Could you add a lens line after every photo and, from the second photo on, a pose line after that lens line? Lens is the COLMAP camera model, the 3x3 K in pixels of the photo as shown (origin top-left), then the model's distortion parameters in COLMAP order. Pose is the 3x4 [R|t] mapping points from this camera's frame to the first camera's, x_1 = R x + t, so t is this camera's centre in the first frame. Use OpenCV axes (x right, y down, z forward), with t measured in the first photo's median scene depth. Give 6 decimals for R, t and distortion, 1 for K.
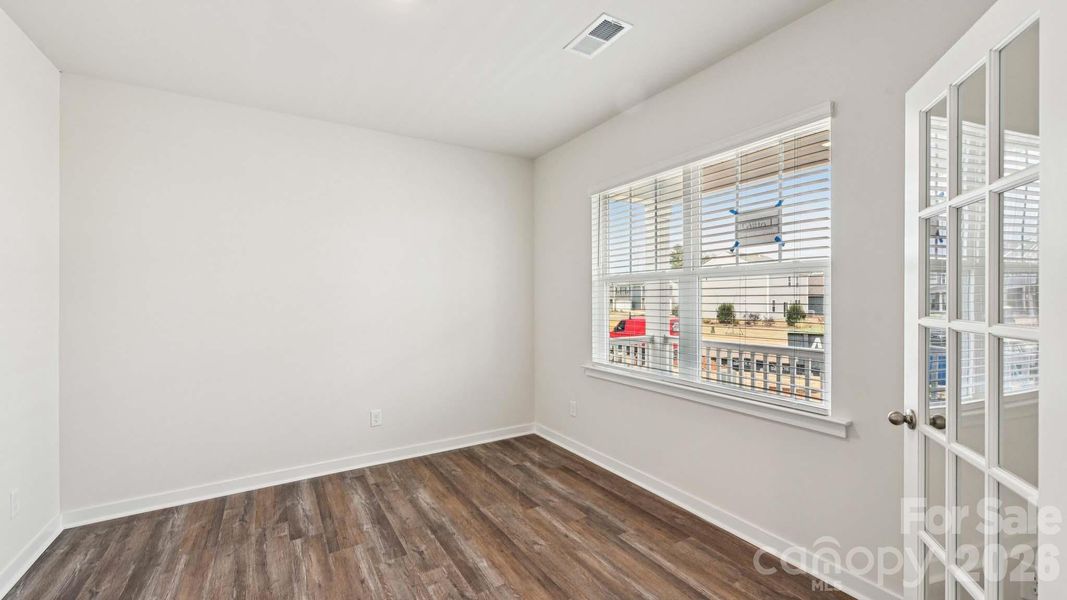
lens RADIAL K [[430.4, 0, 523.1], [0, 430.4, 311.6], [0, 0, 1]] dist [-0.014248, -0.002699]
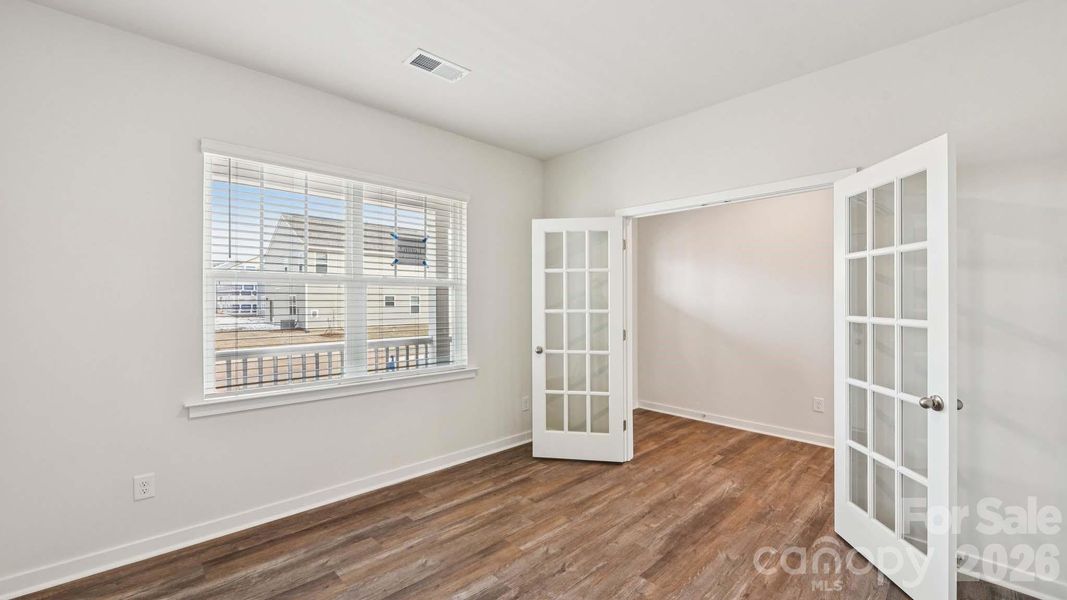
lens RADIAL K [[430.4, 0, 527.7], [0, 430.4, 296.0], [0, 0, 1]] dist [-0.014248, -0.002699]
pose [[-0.224402, 0.013230, 0.974407, -0.879132], [0.028053, 0.999581, -0.007111, -0.030772], [-0.974093, 0.025740, -0.224679, 0.911782]]
